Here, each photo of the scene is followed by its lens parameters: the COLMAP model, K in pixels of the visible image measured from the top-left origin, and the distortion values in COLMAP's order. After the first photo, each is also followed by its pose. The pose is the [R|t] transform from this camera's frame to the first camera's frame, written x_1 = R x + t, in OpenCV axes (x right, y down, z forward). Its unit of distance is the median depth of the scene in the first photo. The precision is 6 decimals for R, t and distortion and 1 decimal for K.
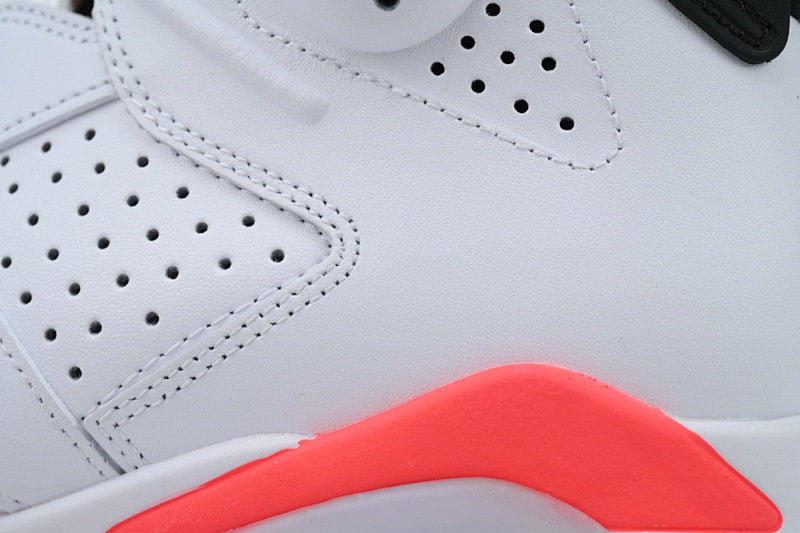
lens RADIAL K [[2133.2, 0, 399.6], [0, 2133.2, 265.8], [0, 0, 1]] dist [0.020658, 0.000000]
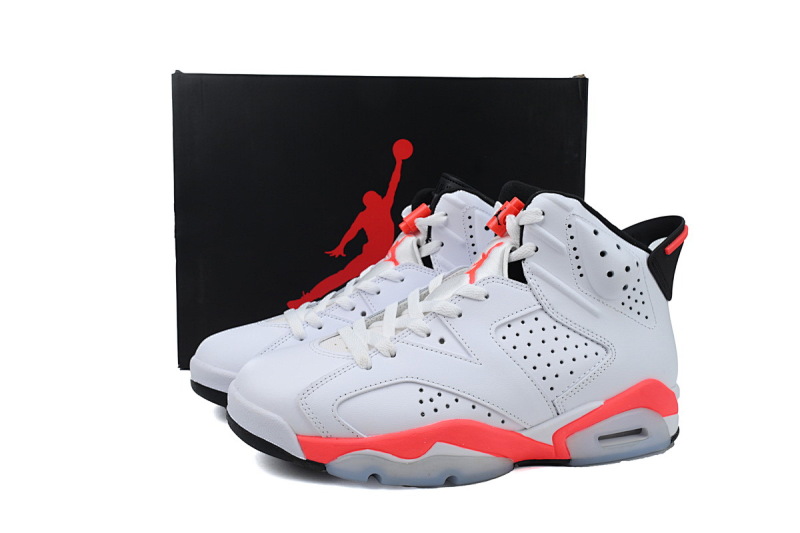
lens RADIAL K [[658.5, 0, 400.4], [0, 658.5, 271.1], [0, 0, 1]] dist [-0.012124, 0.001706]
pose [[0.810125, 0.013575, 0.586100, -1.008980], [-0.027619, 0.999506, 0.015025, -0.156984], [-0.585606, -0.028360, 0.810100, 0.259249]]
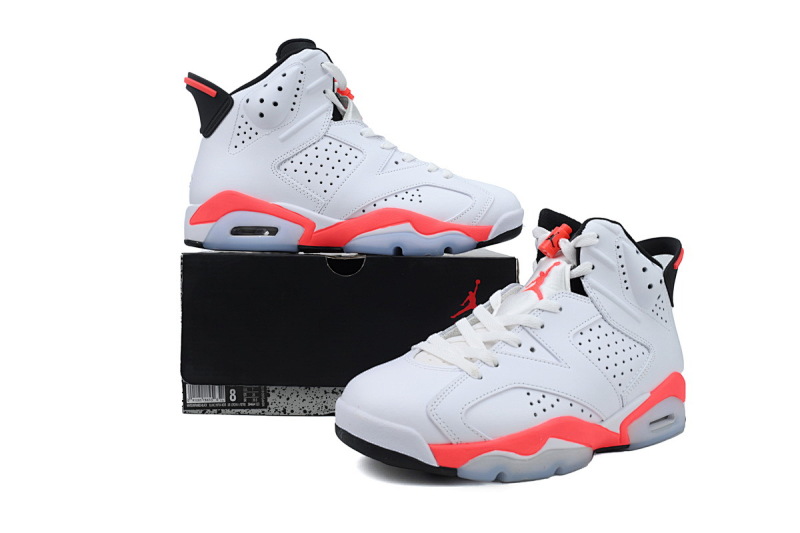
lens RADIAL K [[658.5, 0, 400.1], [0, 658.5, 265.0], [0, 0, 1]] dist [-0.012124, 0.001706]
pose [[0.620193, 0.021513, 0.784155, -1.450598], [0.005241, 0.999488, -0.031566, -0.148627], [-0.784432, 0.023686, 0.619762, 0.528528]]
